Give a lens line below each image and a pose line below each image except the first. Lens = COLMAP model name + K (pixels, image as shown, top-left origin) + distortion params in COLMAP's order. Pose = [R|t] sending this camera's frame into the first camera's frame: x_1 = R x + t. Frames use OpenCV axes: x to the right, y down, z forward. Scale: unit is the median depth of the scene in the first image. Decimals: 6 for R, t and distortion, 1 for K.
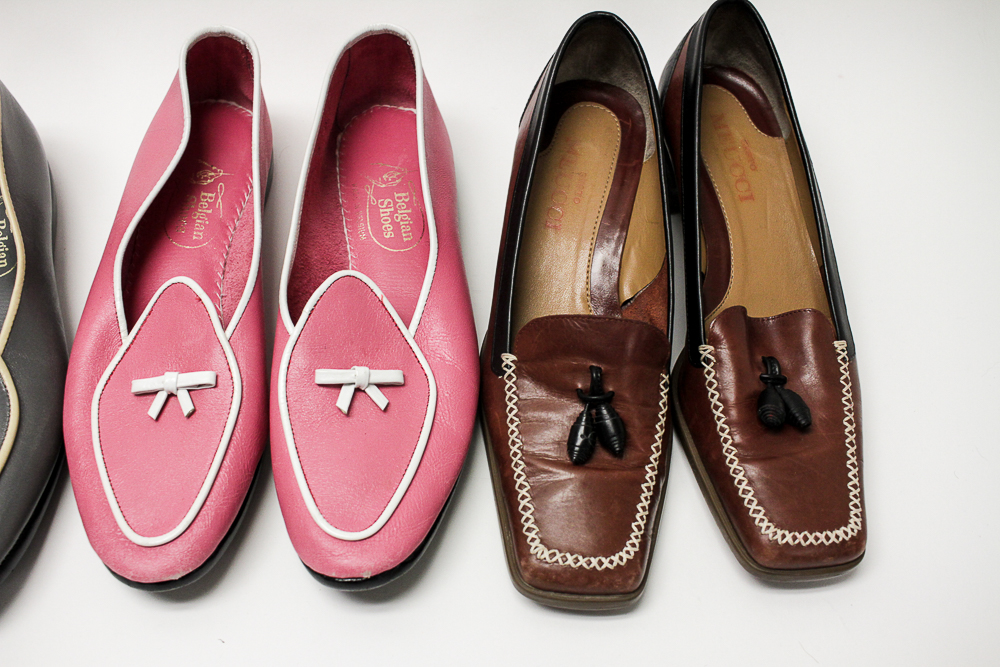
lens RADIAL K [[1160.2, 0, 500.0], [0, 1160.2, 333.5], [0, 0, 1]] dist [-0.137720, 0.203901]
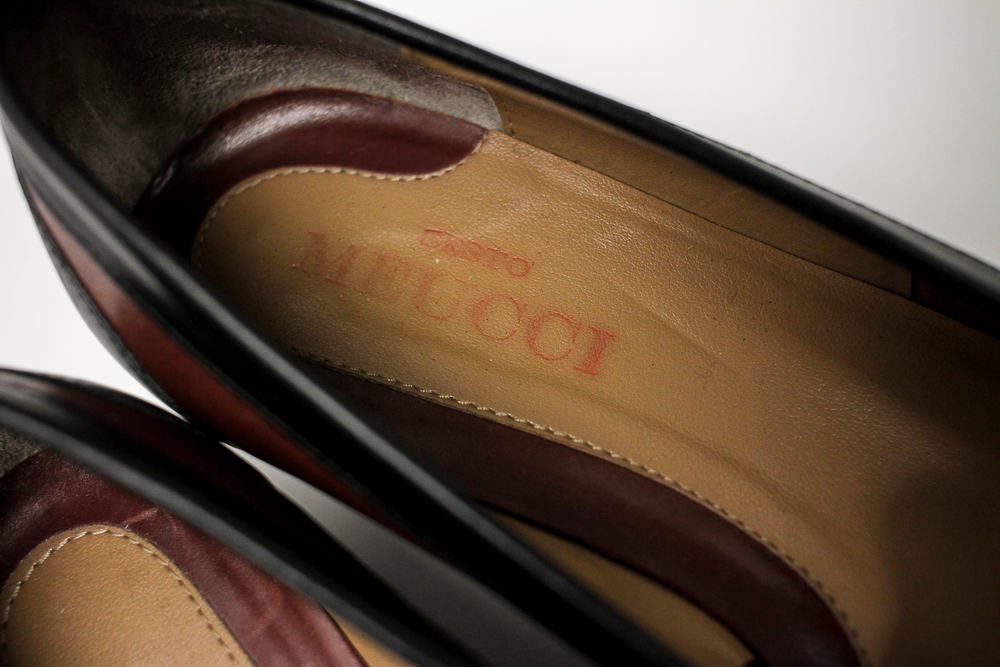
lens RADIAL K [[1160.2, 0, 500.0], [0, 1160.2, 333.5], [0, 0, 1]] dist [-0.137720, 0.203901]
pose [[0.573843, -0.804435, 0.153586, 0.168970], [0.806878, 0.587444, 0.062105, -0.169822], [-0.140183, 0.088287, 0.986182, 0.758059]]
